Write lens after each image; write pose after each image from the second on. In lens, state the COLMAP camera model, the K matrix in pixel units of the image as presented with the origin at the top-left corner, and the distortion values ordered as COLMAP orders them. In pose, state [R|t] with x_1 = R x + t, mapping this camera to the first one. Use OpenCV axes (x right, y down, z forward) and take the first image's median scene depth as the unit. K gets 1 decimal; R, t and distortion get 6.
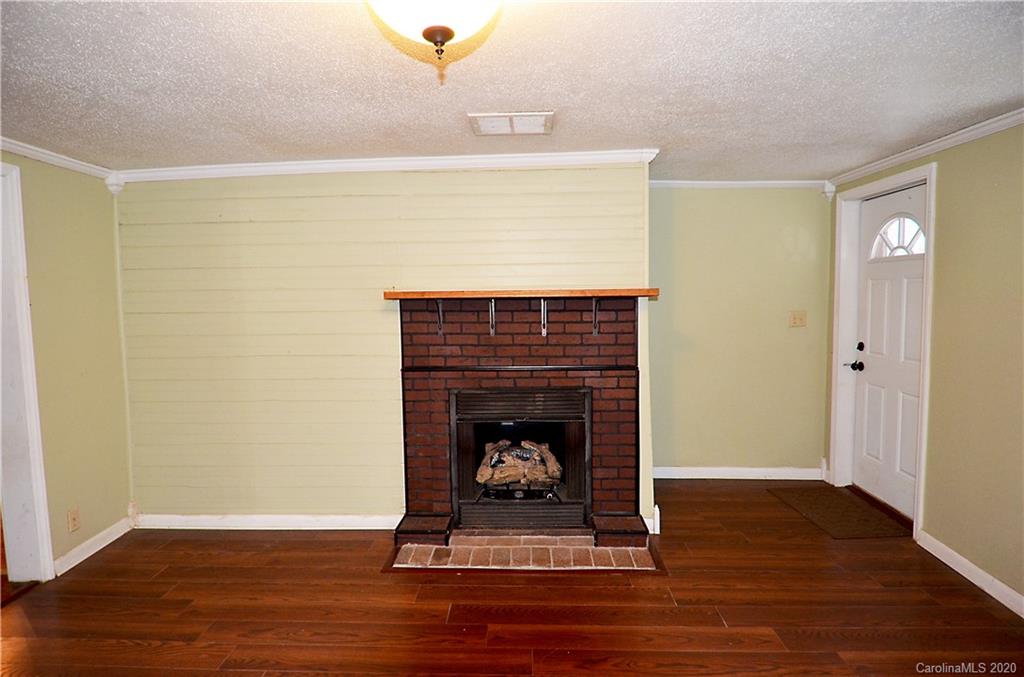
lens RADIAL K [[537.1, 0, 513.3], [0, 537.1, 342.1], [0, 0, 1]] dist [0.004661, -0.014343]
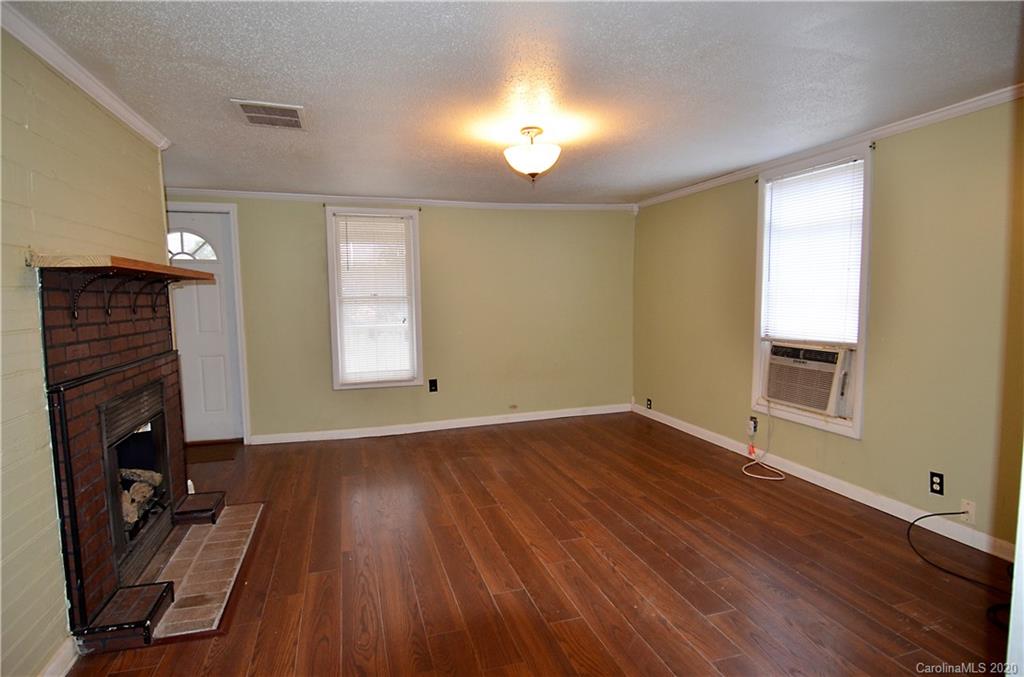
lens RADIAL K [[537.1, 0, 512.4], [0, 537.1, 339.2], [0, 0, 1]] dist [0.004661, -0.014343]
pose [[-0.331766, -0.062117, 0.941314, -0.927454], [0.100457, 0.989830, 0.100725, -0.011908], [-0.937998, 0.127979, -0.322152, 0.718446]]
